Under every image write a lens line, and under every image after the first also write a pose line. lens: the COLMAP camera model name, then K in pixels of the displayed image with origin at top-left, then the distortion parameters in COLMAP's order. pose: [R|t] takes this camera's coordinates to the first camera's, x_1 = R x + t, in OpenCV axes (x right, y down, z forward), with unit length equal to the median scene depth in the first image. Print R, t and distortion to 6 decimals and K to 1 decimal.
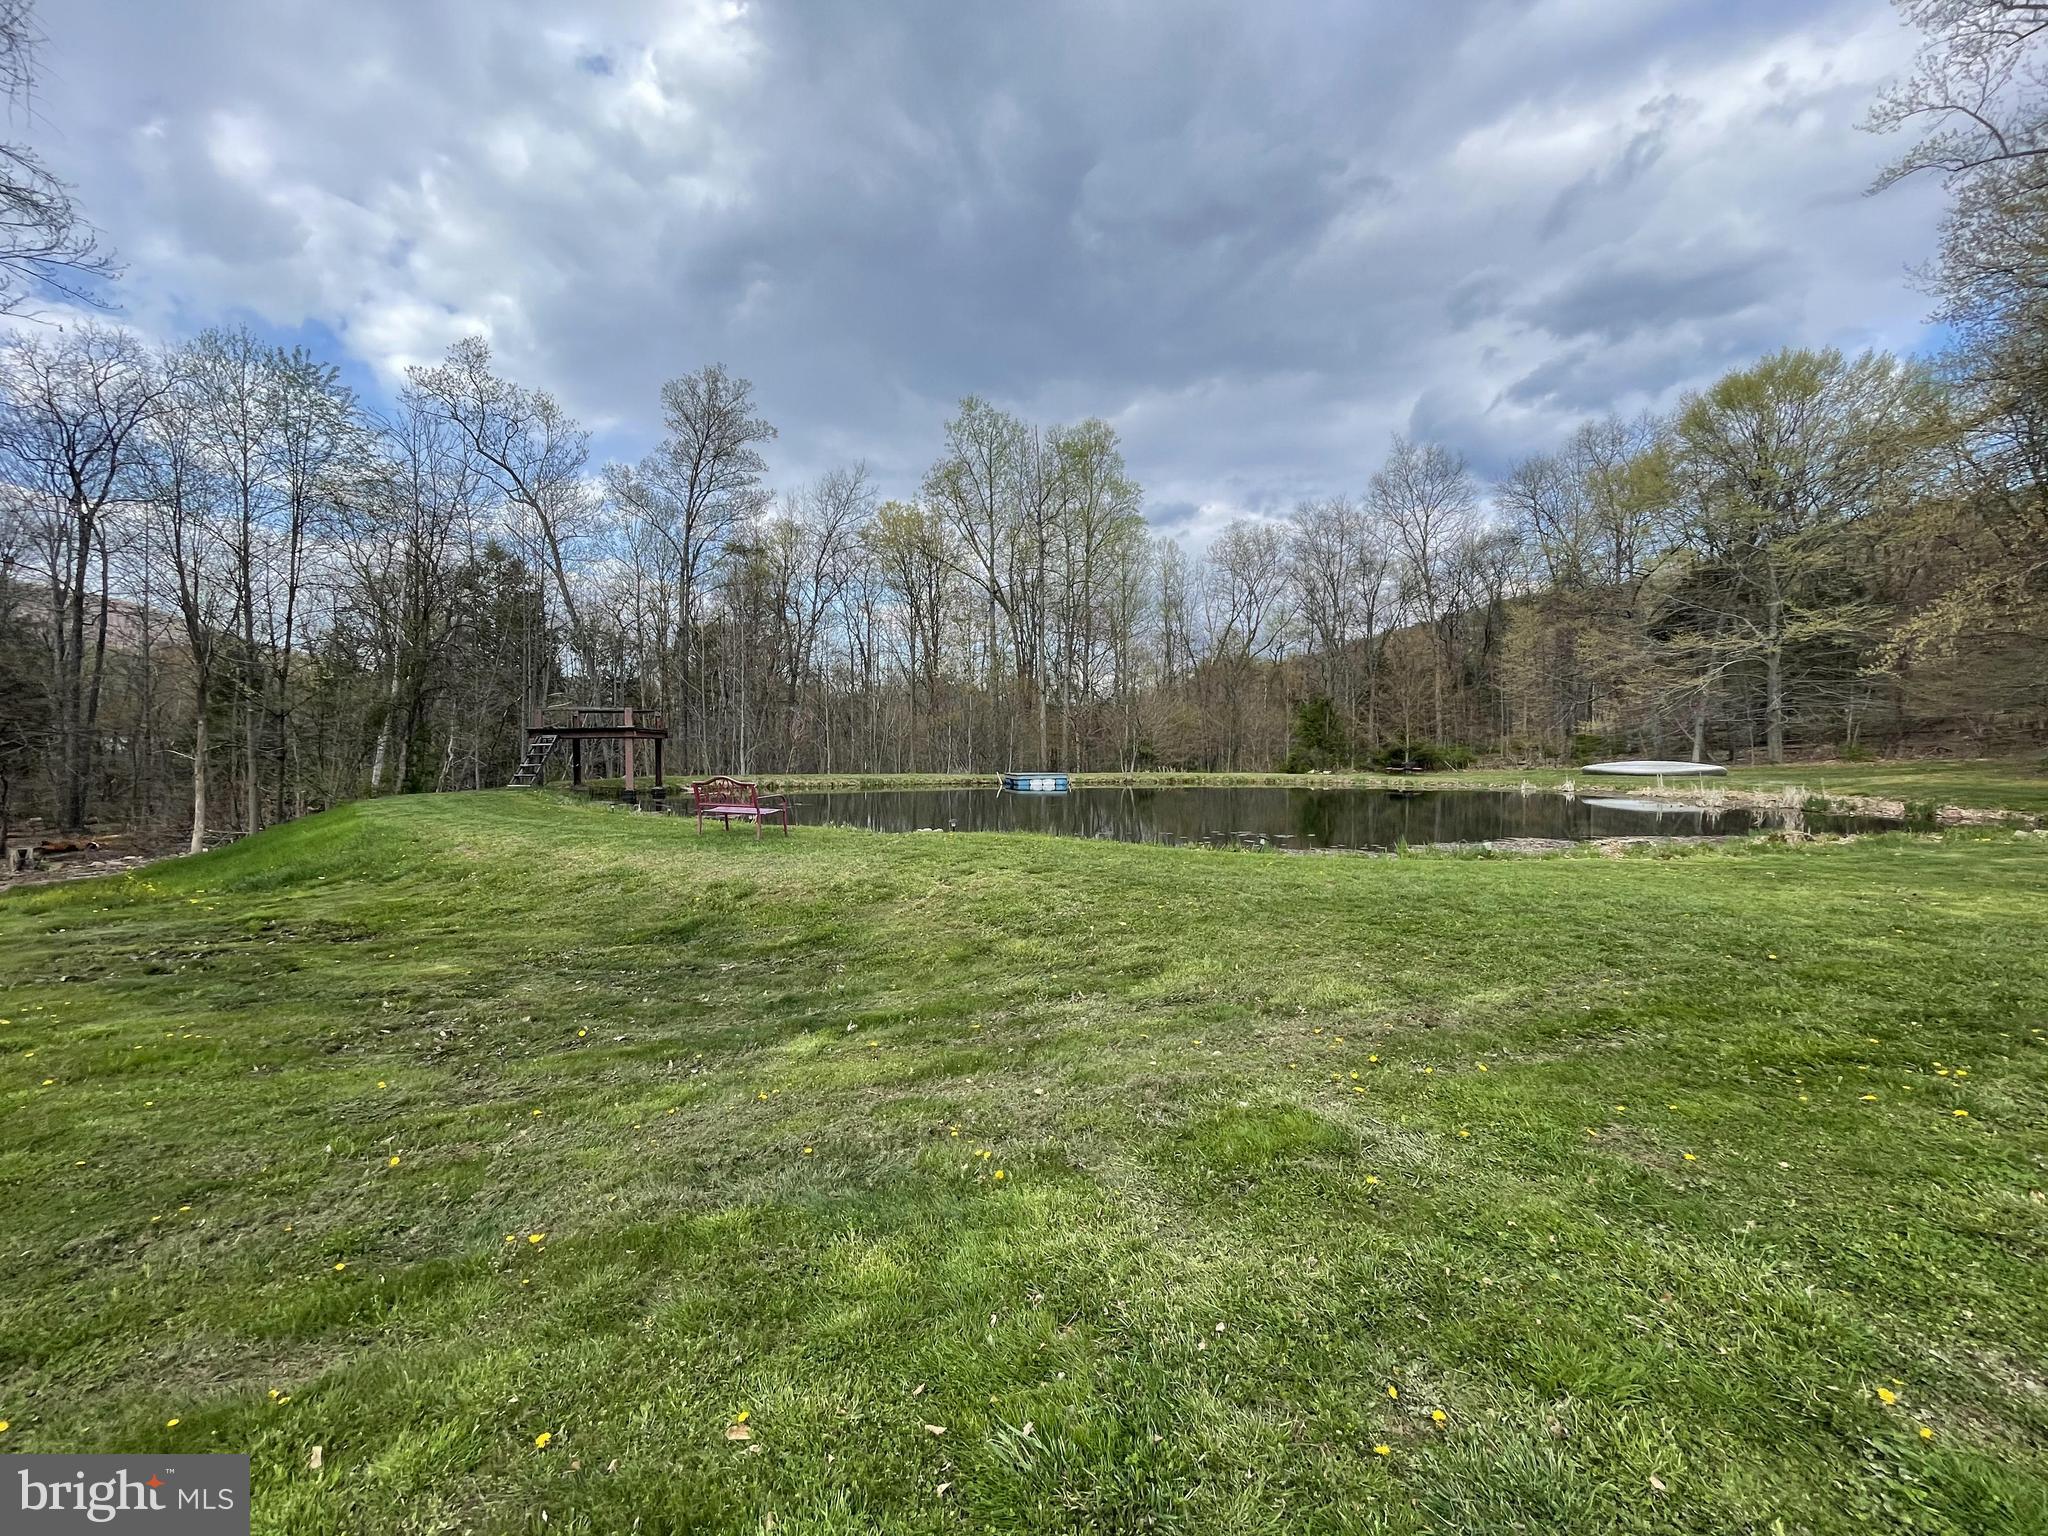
lens RADIAL K [[830.8, 0, 1017.5], [0, 830.8, 767.2], [0, 0, 1]] dist [-0.002274, 0.000431]
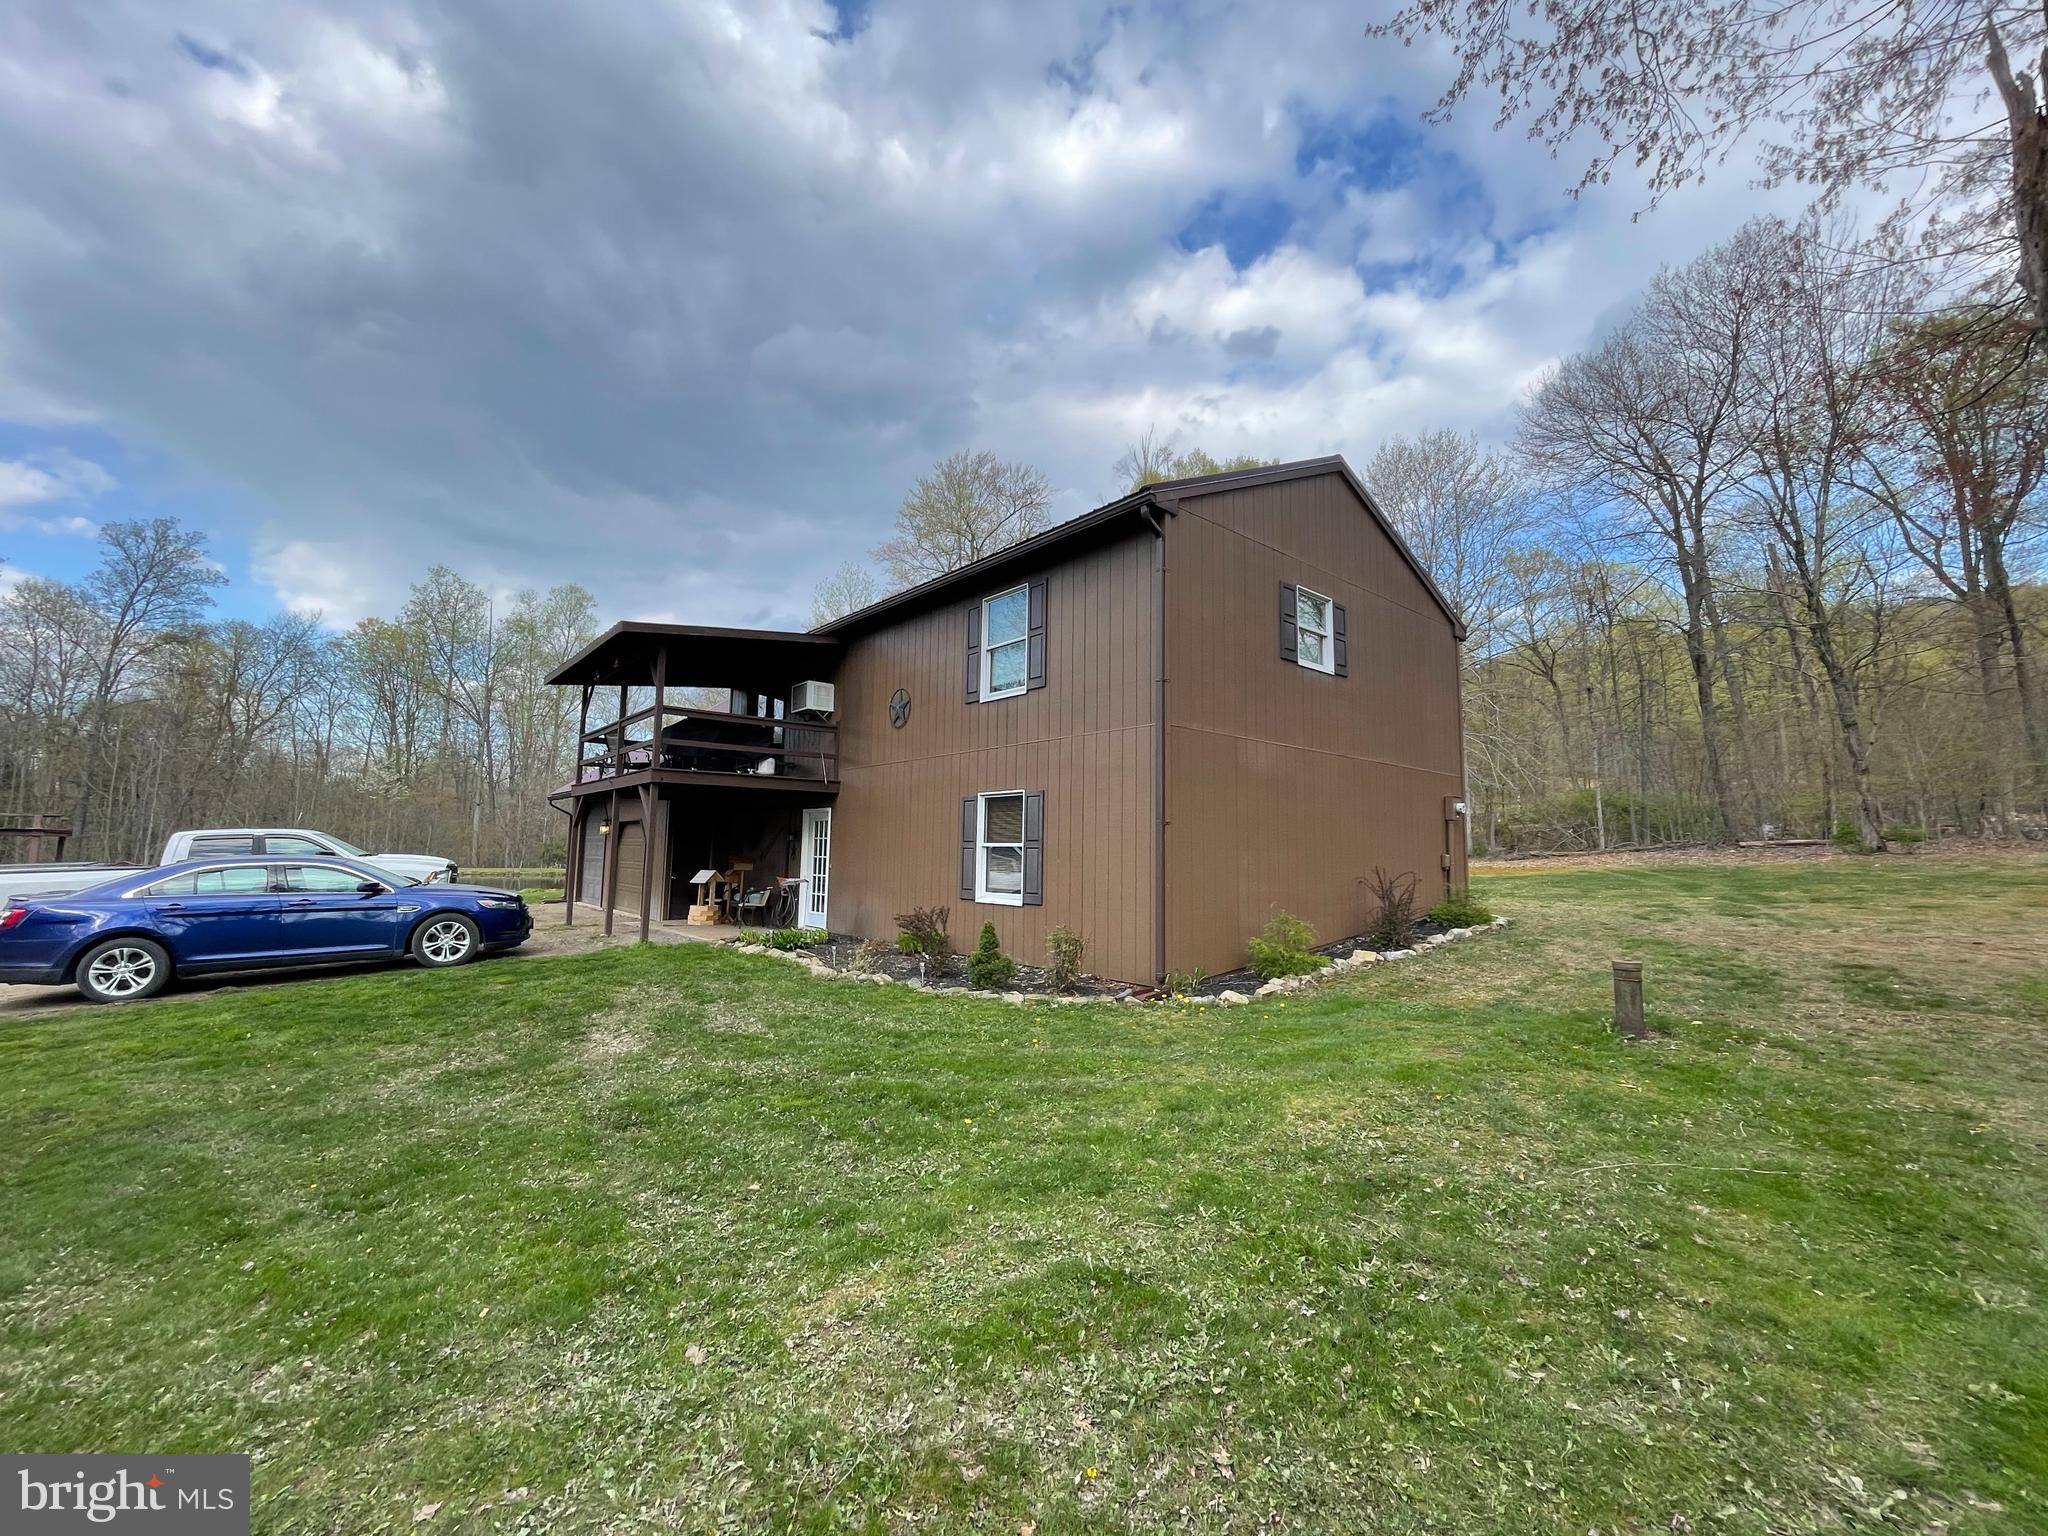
lens RADIAL K [[830.8, 0, 1019.6], [0, 830.8, 757.1], [0, 0, 1]] dist [-0.002274, 0.000431]
pose [[0.885920, 0.071915, 0.458230, 0.170961], [-0.010215, 0.990693, -0.135731, 0.002280], [-0.463726, 0.115566, 0.878409, -0.492031]]
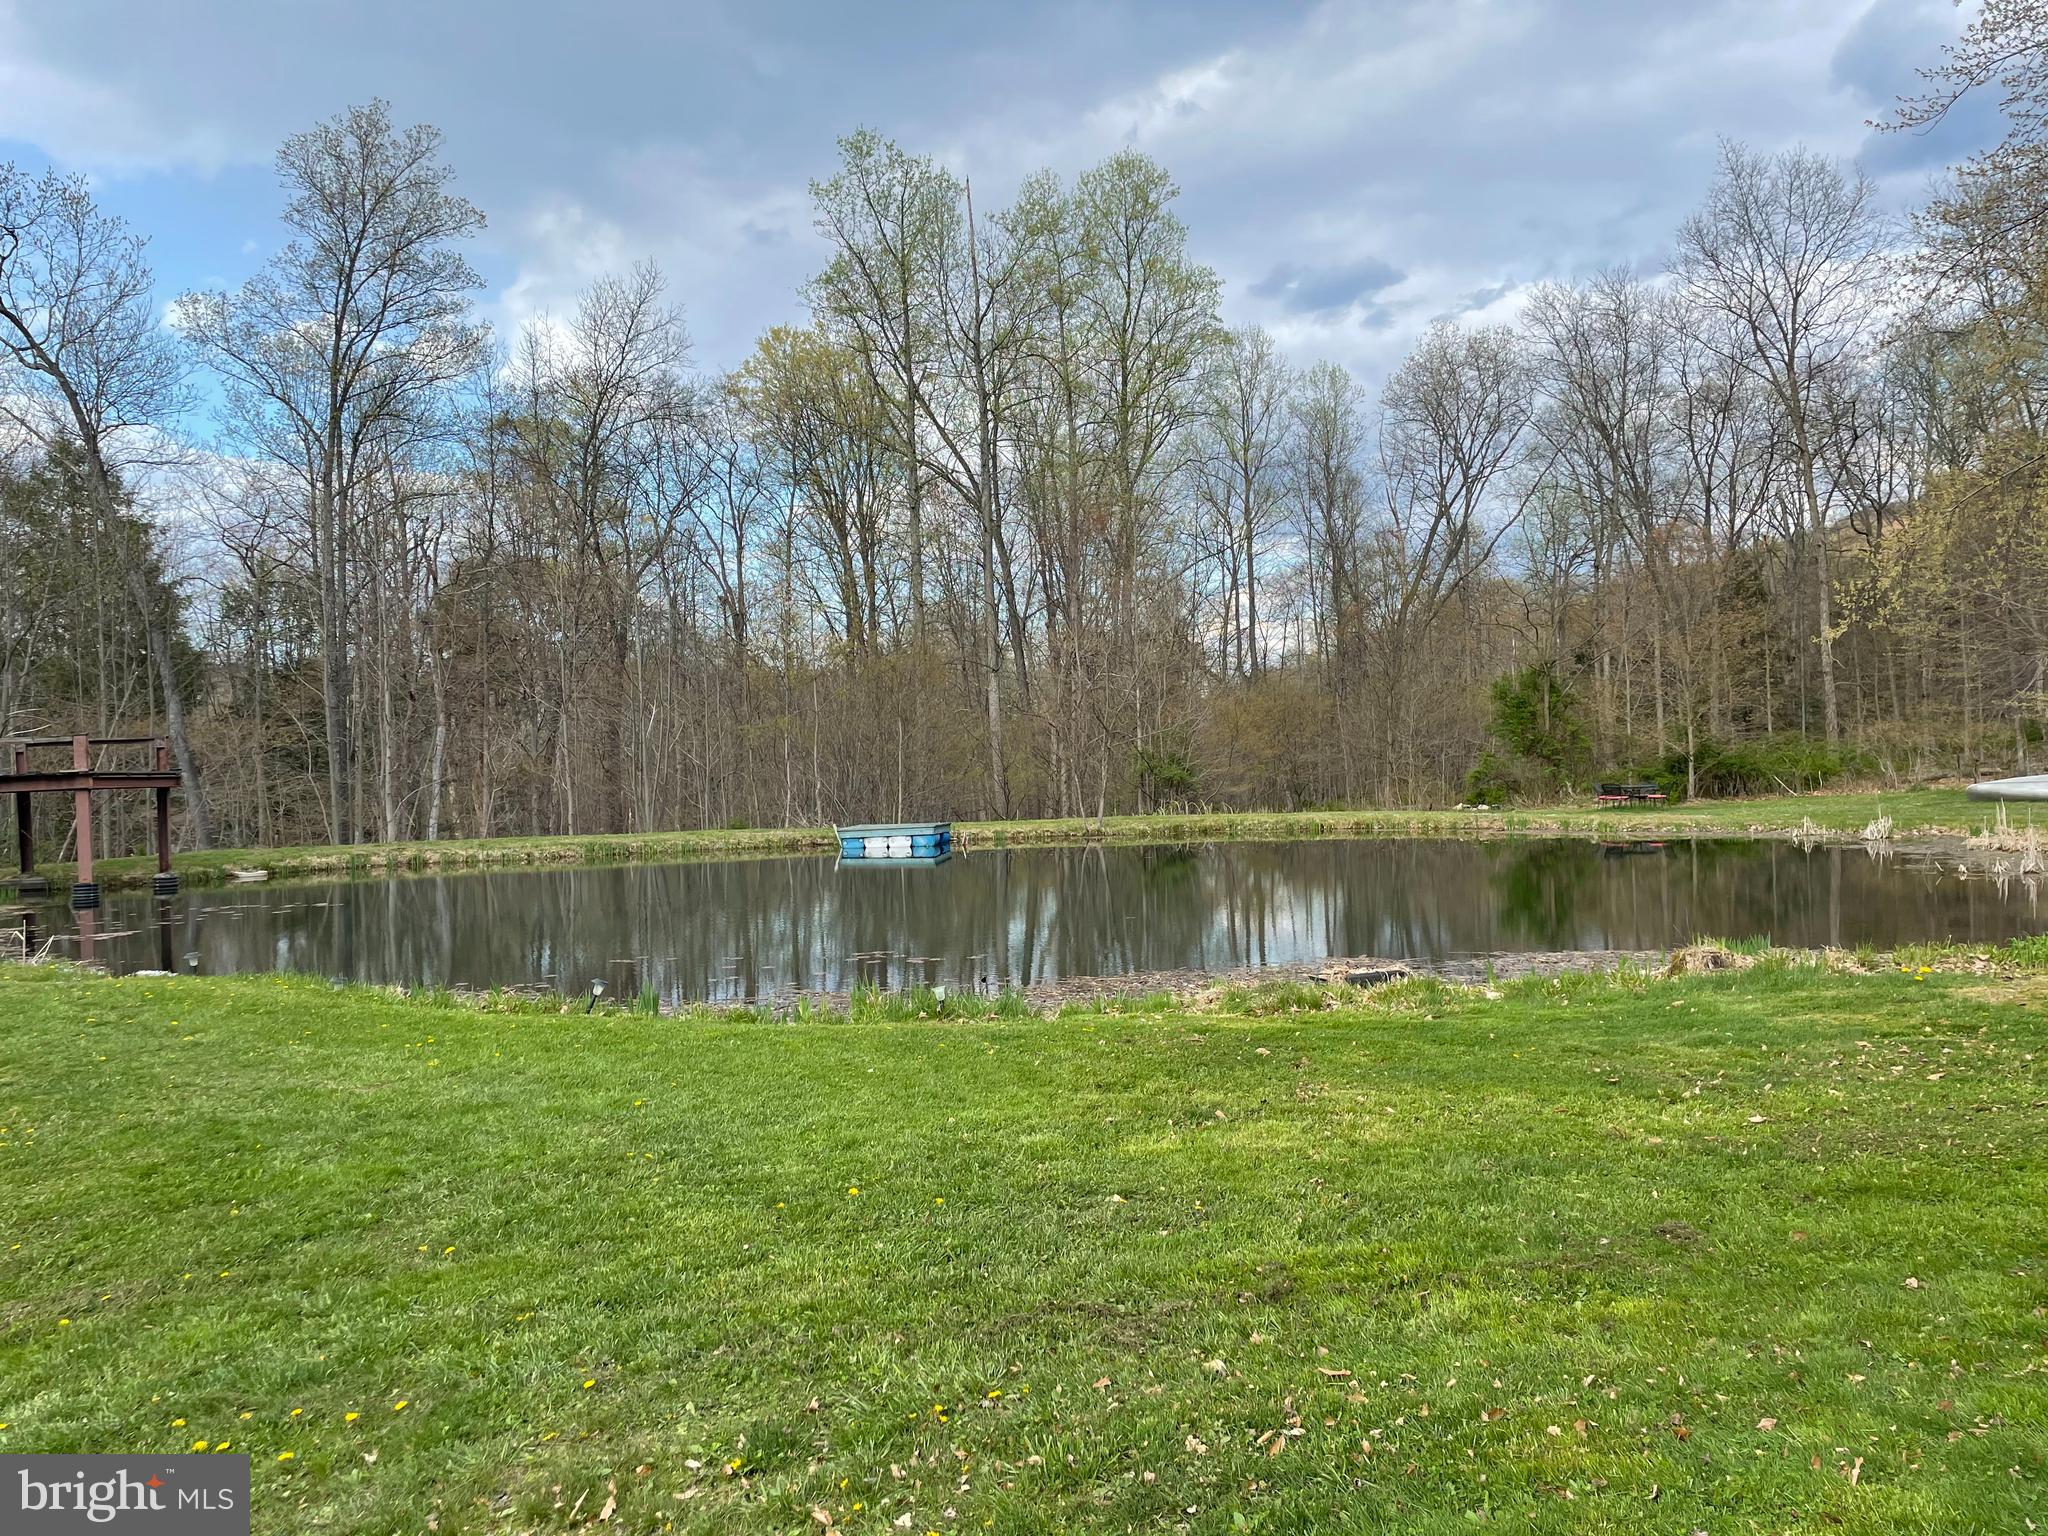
lens RADIAL K [[1535.8, 0, 1025.5], [0, 1535.8, 776.7], [0, 0, 1]] dist [0.073037, -0.080605]
pose [[0.996133, -0.028234, -0.083200, 0.128426], [0.027170, 0.999534, -0.013892, -0.005885], [0.083553, 0.011578, 0.996436, -0.000462]]
